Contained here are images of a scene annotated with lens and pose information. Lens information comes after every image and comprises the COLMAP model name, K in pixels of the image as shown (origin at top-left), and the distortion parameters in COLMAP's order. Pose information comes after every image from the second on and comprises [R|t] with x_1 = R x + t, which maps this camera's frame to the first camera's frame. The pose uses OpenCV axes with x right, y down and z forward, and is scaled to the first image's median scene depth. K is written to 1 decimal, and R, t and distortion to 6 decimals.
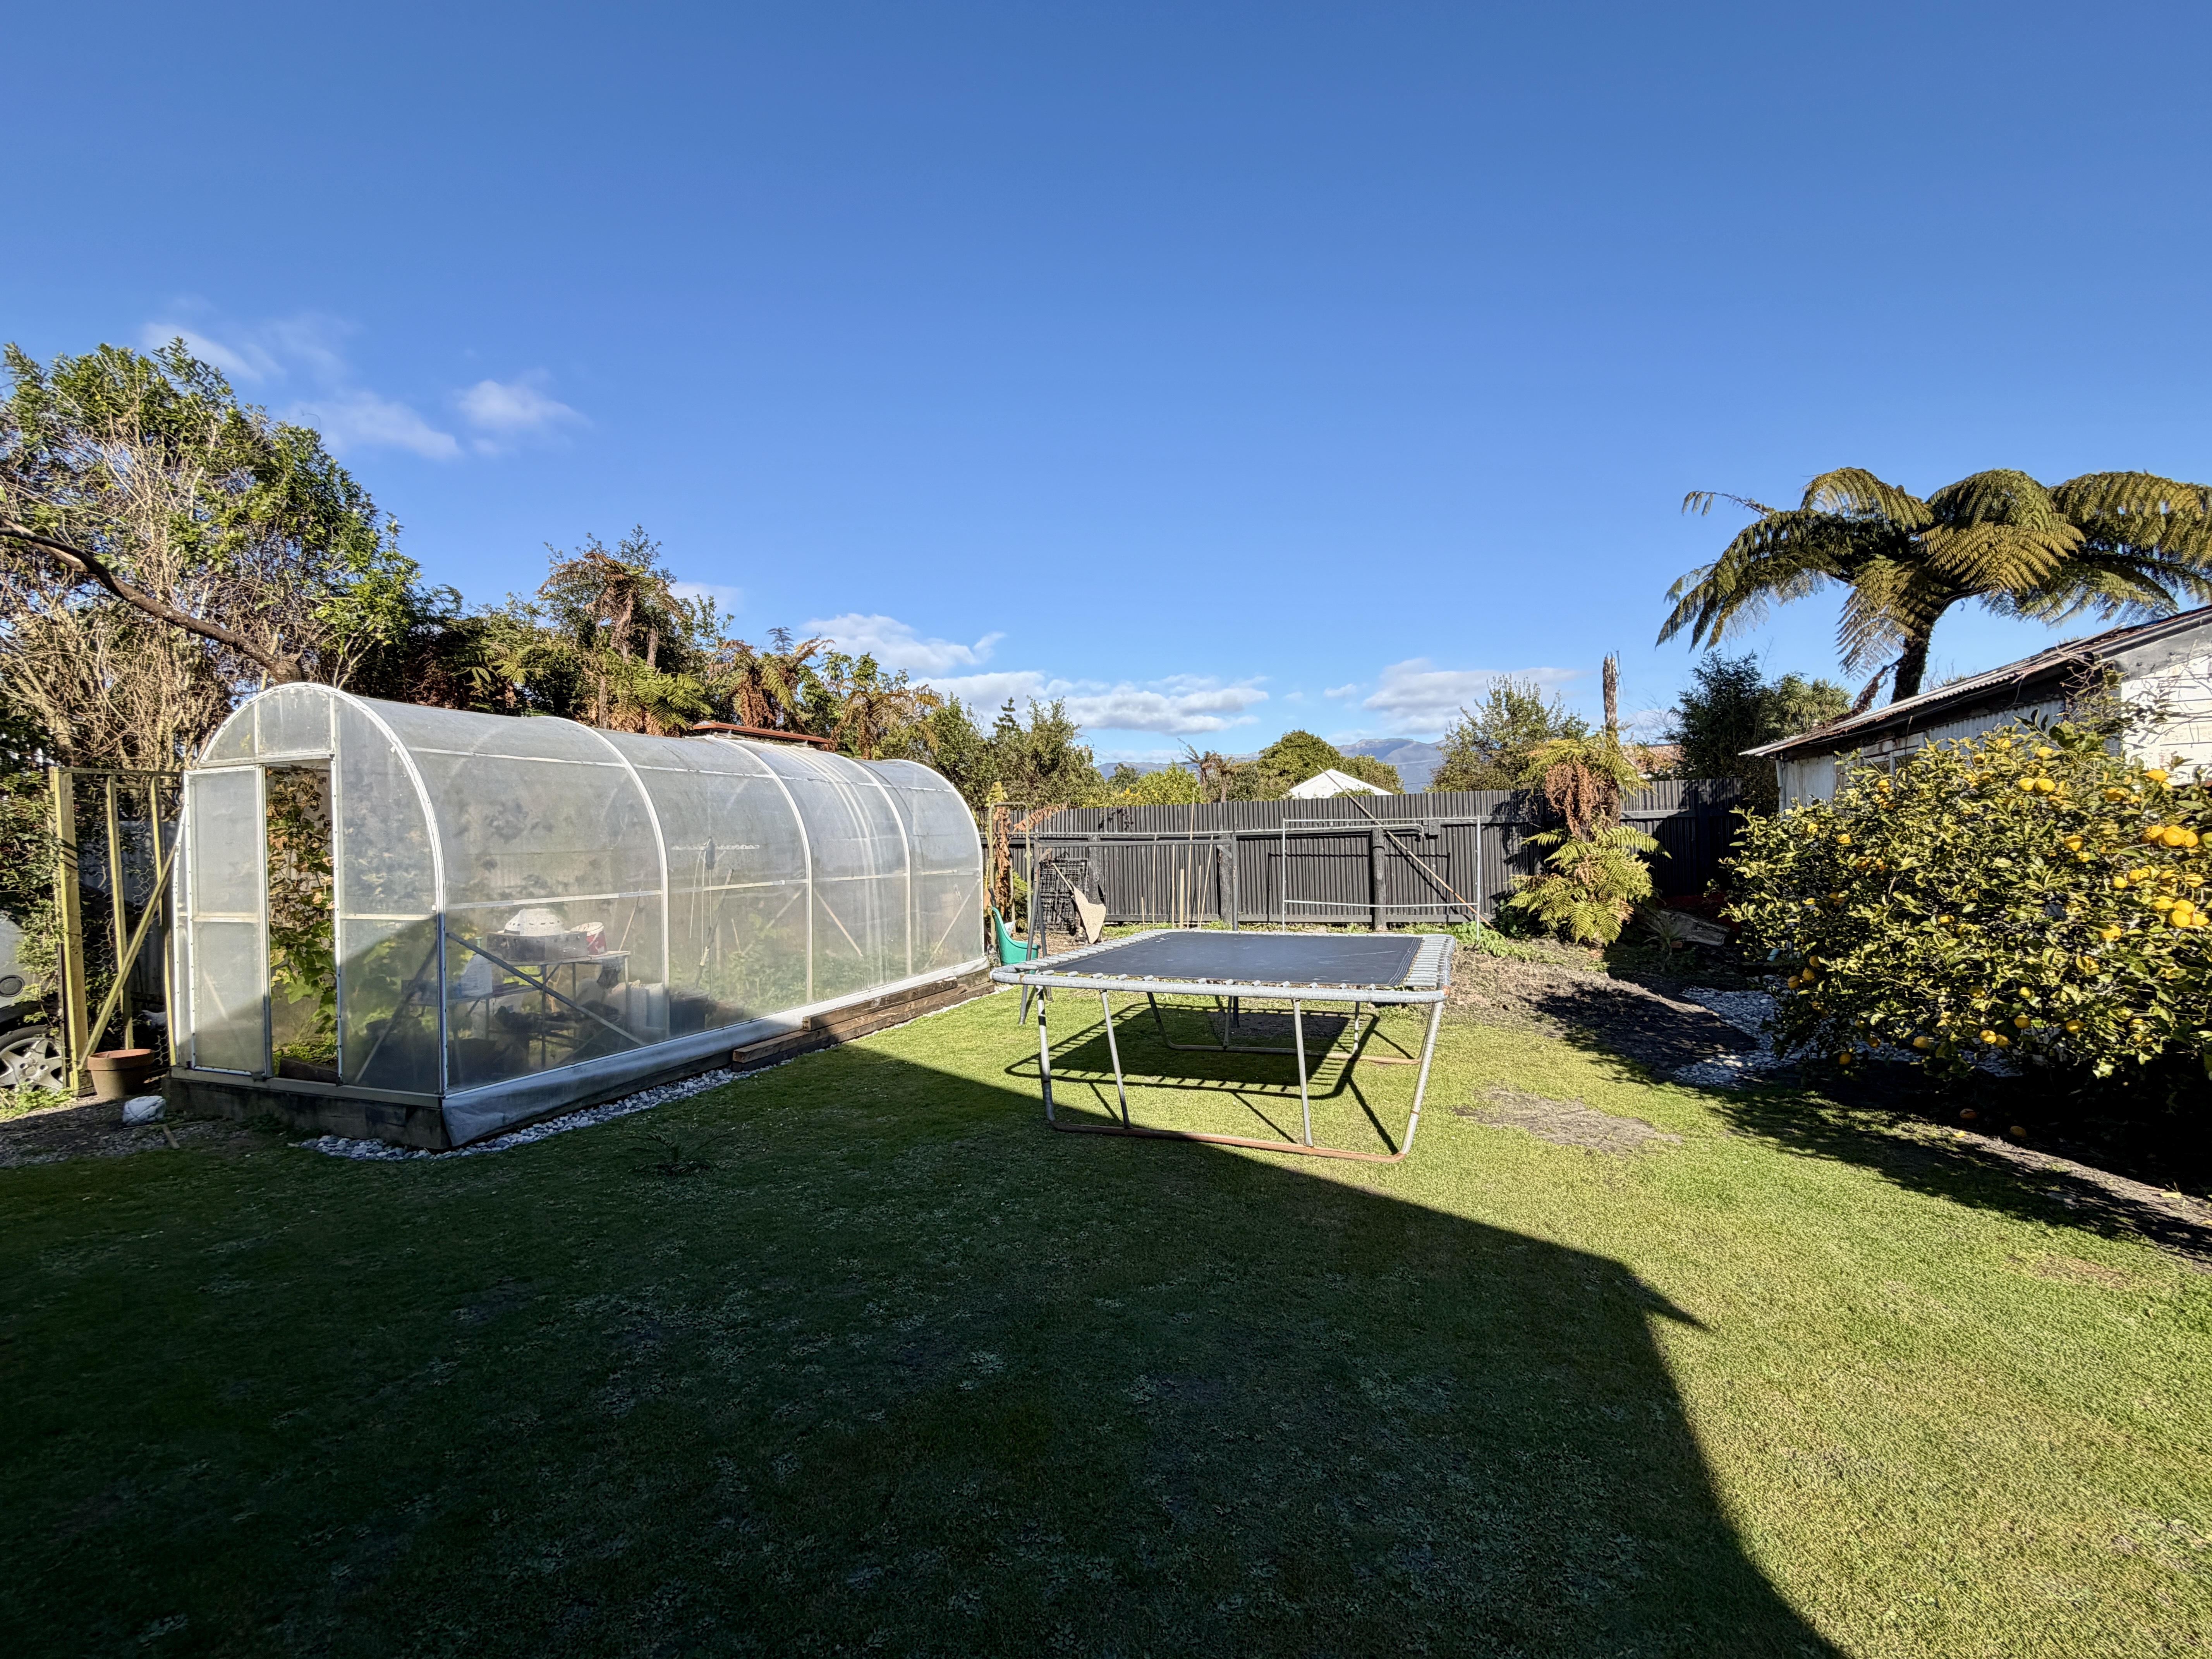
lens RADIAL K [[974.1, 0, 1110.7], [0, 974.1, 835.1], [0, 0, 1]] dist [0.000762, -0.000766]
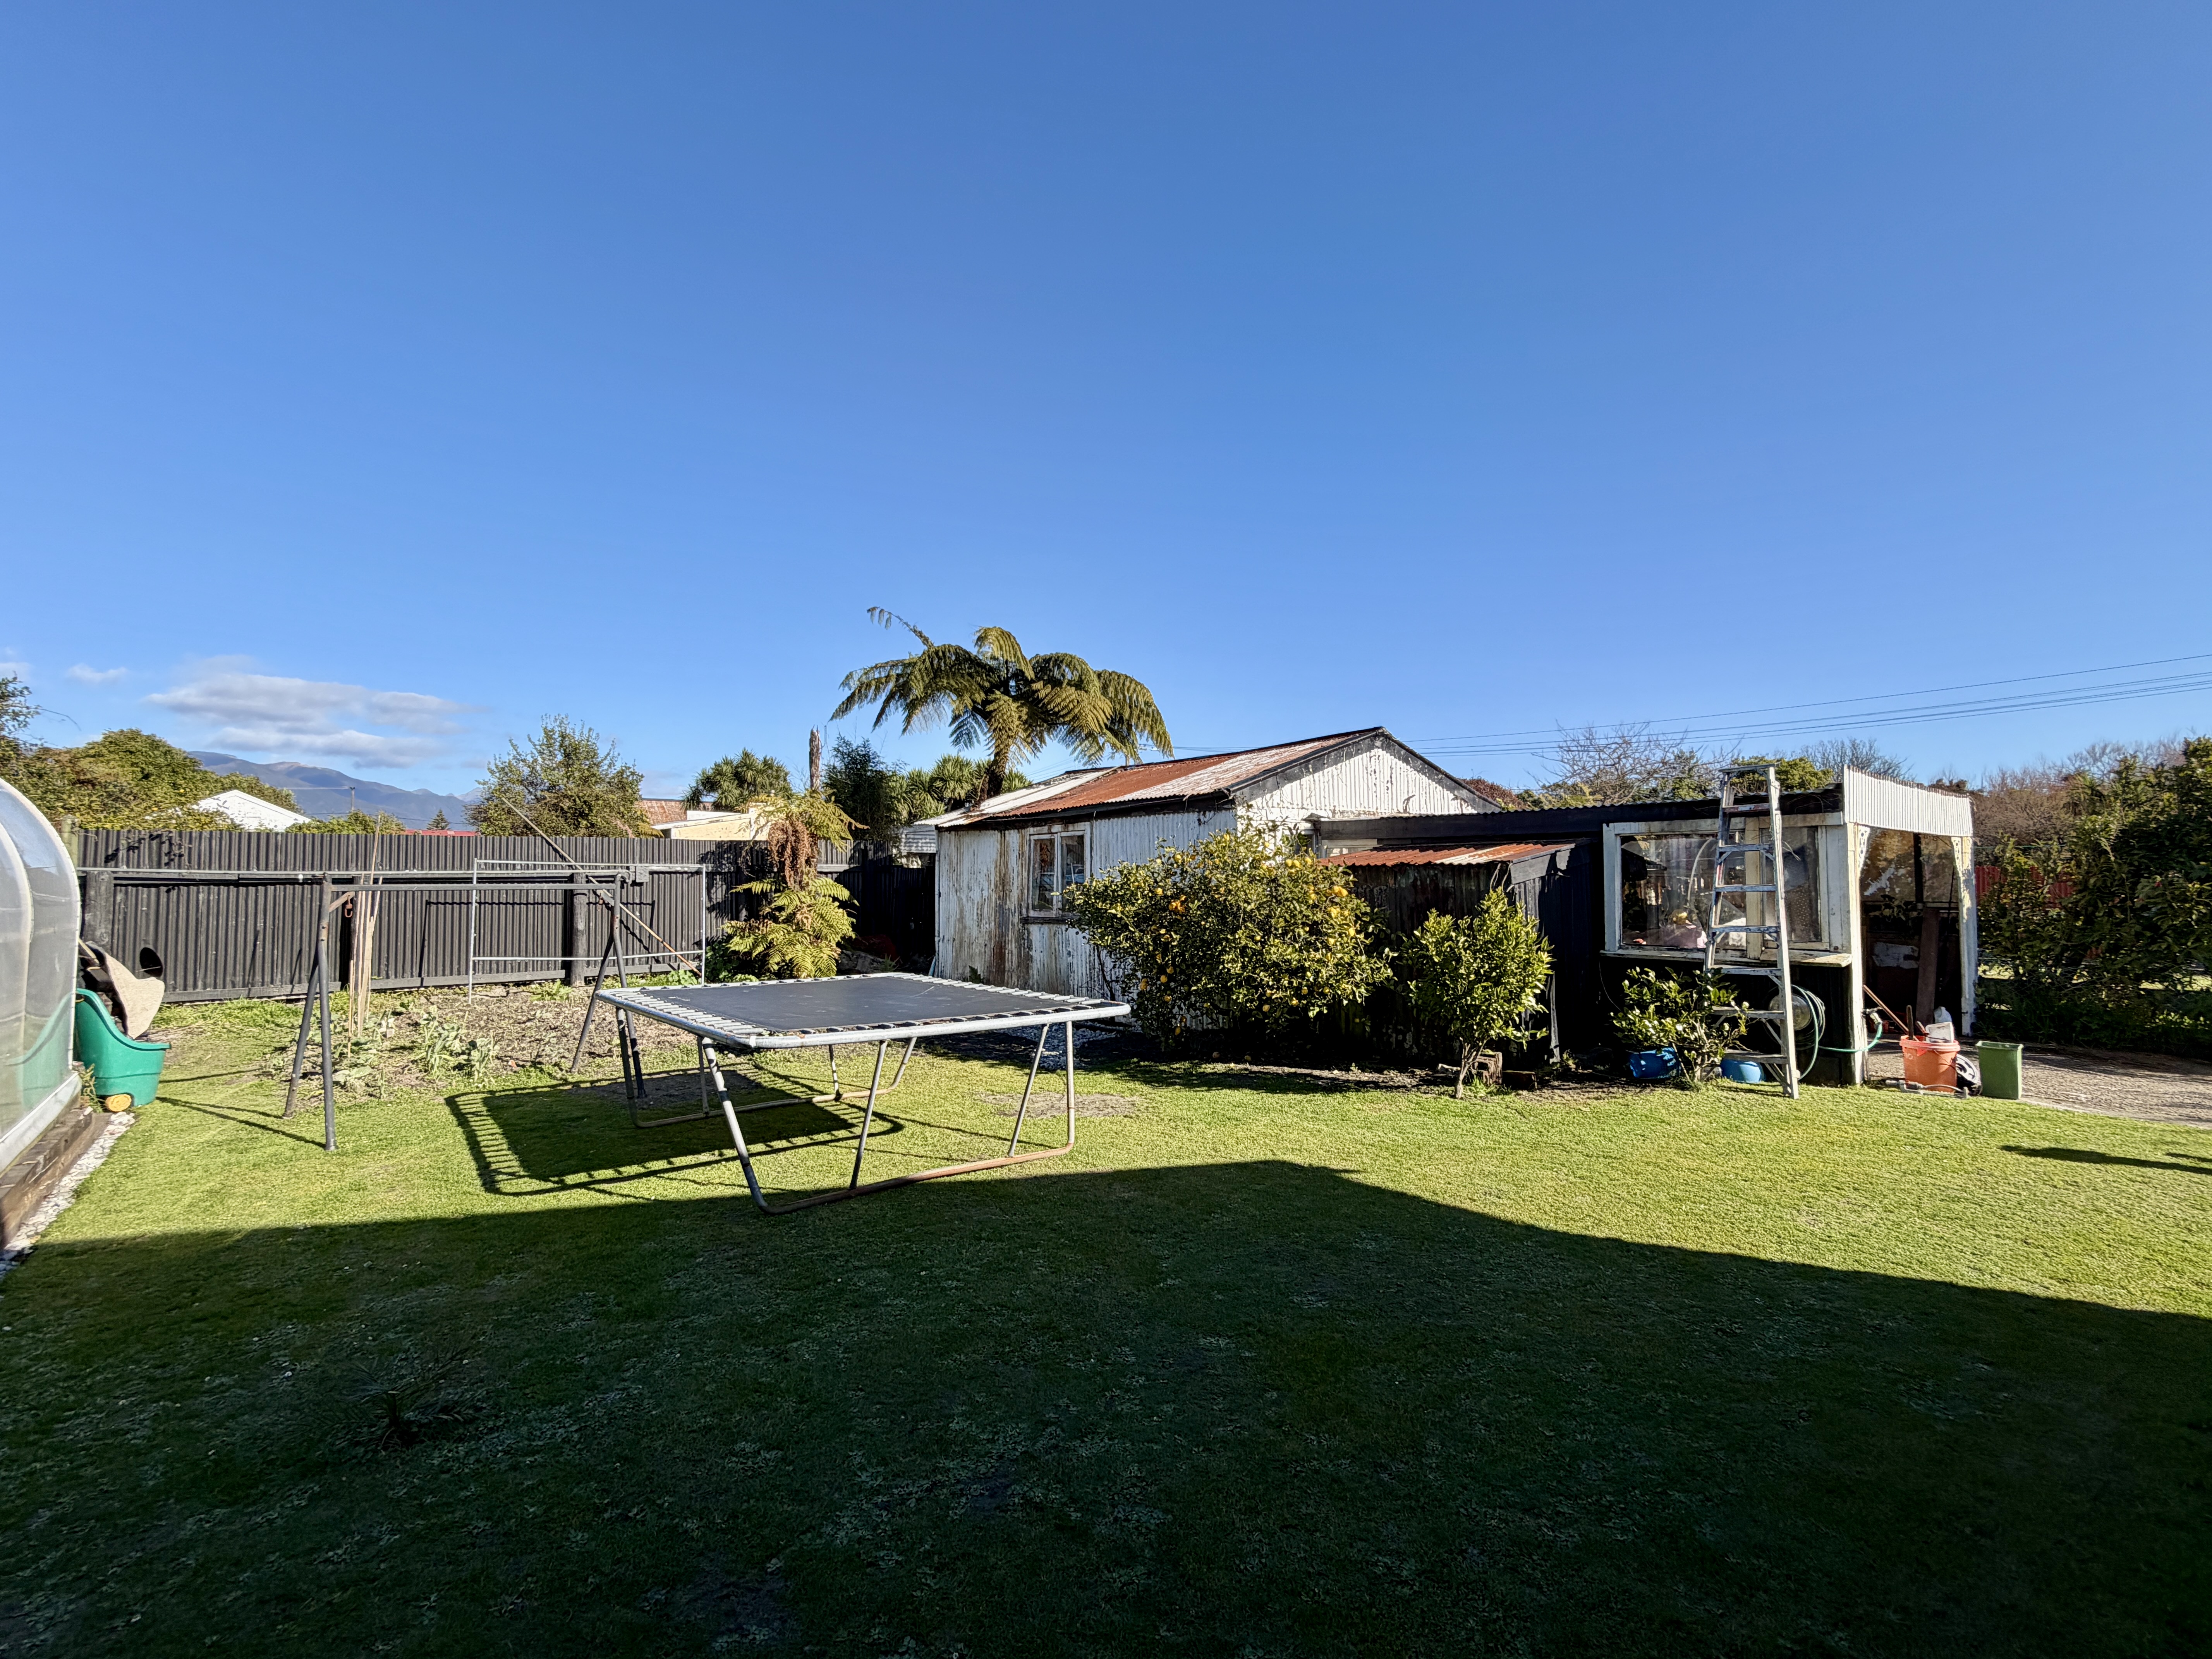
lens RADIAL K [[974.1, 0, 1109.5], [0, 974.1, 836.5], [0, 0, 1]] dist [0.000762, -0.000766]
pose [[0.505505, 0.058510, 0.860838, -0.309849], [-0.016335, 0.998168, -0.058252, 0.004305], [-0.862669, 0.015385, 0.505534, 0.133815]]
